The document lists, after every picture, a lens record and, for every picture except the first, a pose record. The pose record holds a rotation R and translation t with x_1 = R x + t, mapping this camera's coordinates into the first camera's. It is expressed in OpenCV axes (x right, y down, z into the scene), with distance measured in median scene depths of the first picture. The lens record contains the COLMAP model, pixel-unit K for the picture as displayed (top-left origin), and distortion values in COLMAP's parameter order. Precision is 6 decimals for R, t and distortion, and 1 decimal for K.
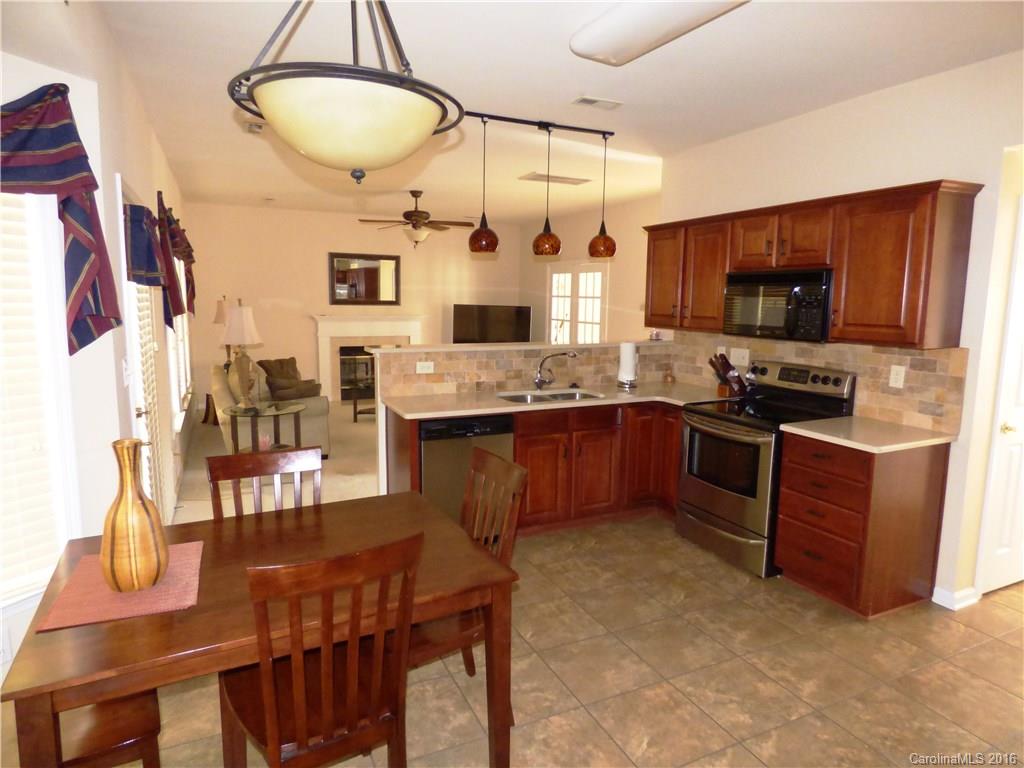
lens RADIAL K [[615.8, 0, 512.0], [0, 615.8, 384.0], [0, 0, 1]] dist [-0.002057, 0.003896]
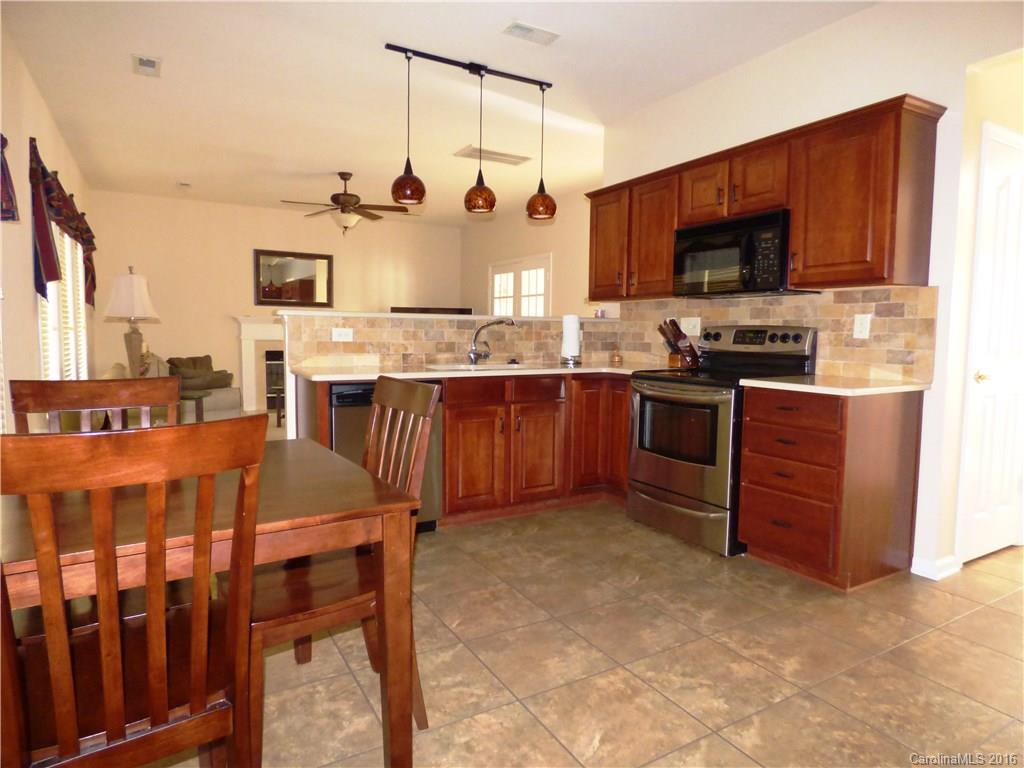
lens RADIAL K [[613.9, 0, 512.0], [0, 613.9, 384.0], [0, 0, 1]] dist [0.000300, -0.002730]
pose [[0.996487, -0.008005, 0.083368, 0.031574], [0.012499, 0.998488, -0.053523, 0.112935], [-0.082814, 0.054377, 0.995080, 0.138864]]
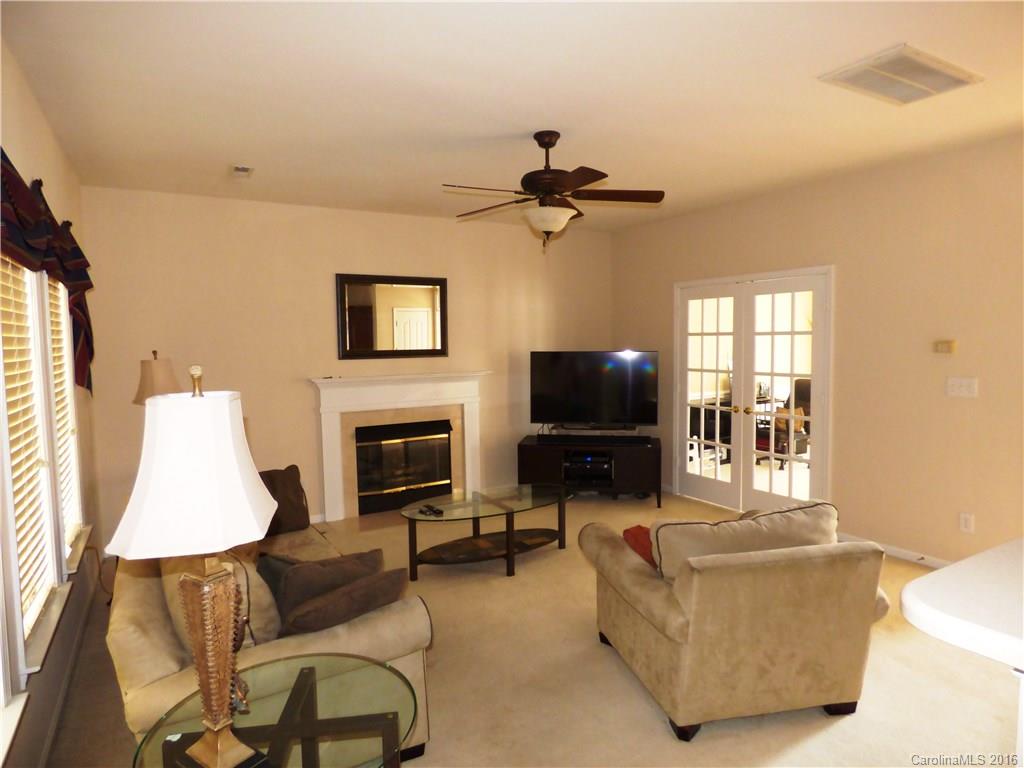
lens RADIAL K [[613.4, 0, 515.9], [0, 613.4, 379.8], [0, 0, 1]] dist [0.002859, -0.001338]
pose [[0.995618, -0.039190, 0.084908, -0.449971], [0.045529, 0.996215, -0.074051, -0.145468], [-0.081684, 0.077593, 0.993633, 0.997044]]
